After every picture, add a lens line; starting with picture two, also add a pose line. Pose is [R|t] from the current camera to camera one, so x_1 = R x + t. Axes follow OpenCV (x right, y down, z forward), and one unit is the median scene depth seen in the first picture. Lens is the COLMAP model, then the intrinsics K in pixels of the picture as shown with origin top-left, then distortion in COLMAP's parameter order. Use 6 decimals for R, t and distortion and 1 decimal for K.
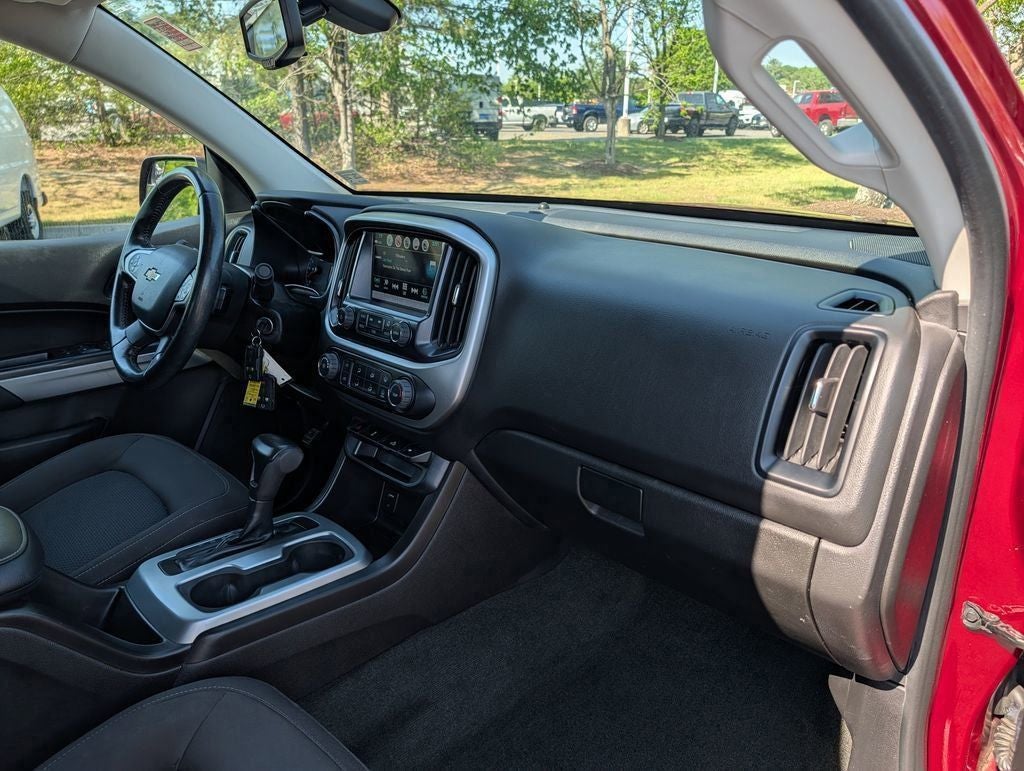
lens RADIAL K [[739.4, 0, 507.4], [0, 739.4, 384.3], [0, 0, 1]] dist [0.001232, -0.010097]
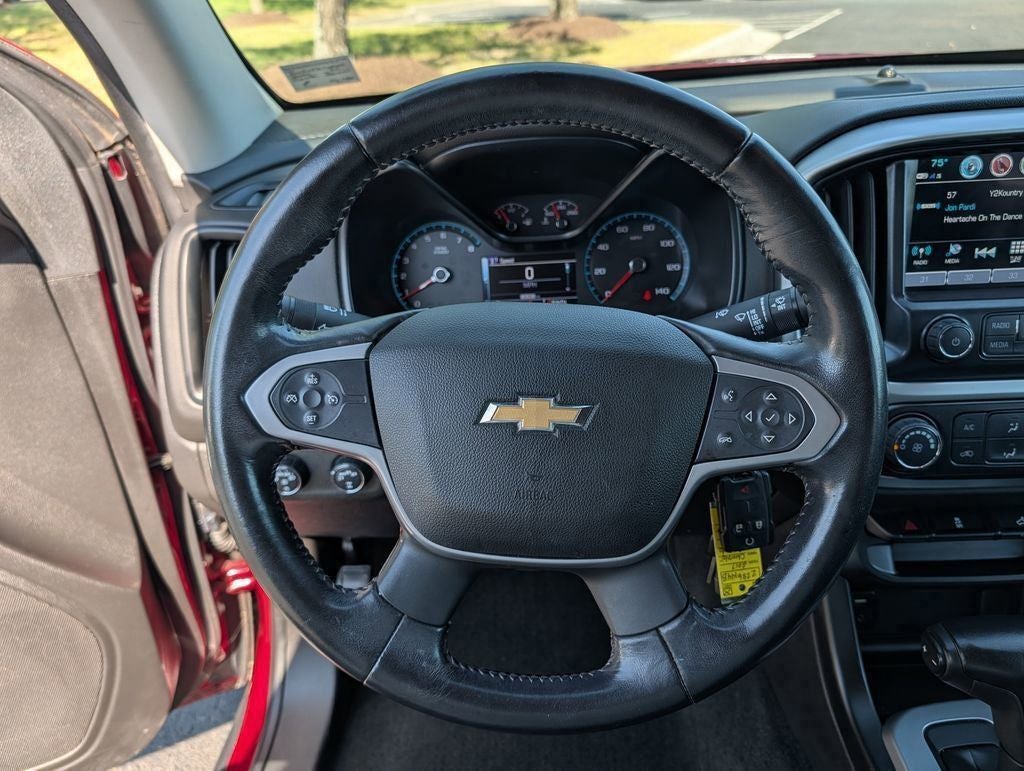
lens RADIAL K [[739.4, 0, 507.4], [0, 739.4, 384.3], [0, 0, 1]] dist [0.001232, -0.010097]
pose [[0.698716, -0.369916, 0.612338, -0.745964], [0.265997, 0.928907, 0.257638, -0.270848], [-0.664110, -0.017135, 0.747439, 0.830531]]
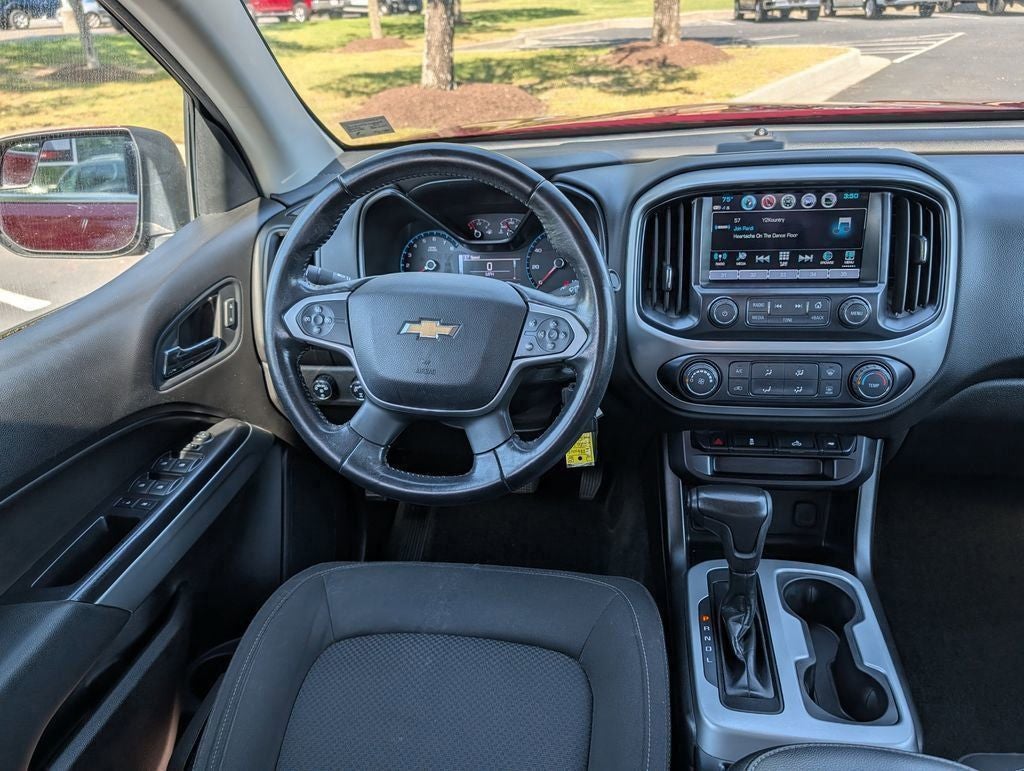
lens RADIAL K [[739.4, 0, 507.4], [0, 739.4, 384.3], [0, 0, 1]] dist [0.001232, -0.010097]
pose [[0.788659, -0.313564, 0.528861, -0.837116], [0.240950, 0.948995, 0.203349, -0.232552], [-0.565650, -0.032944, 0.823987, 0.490332]]
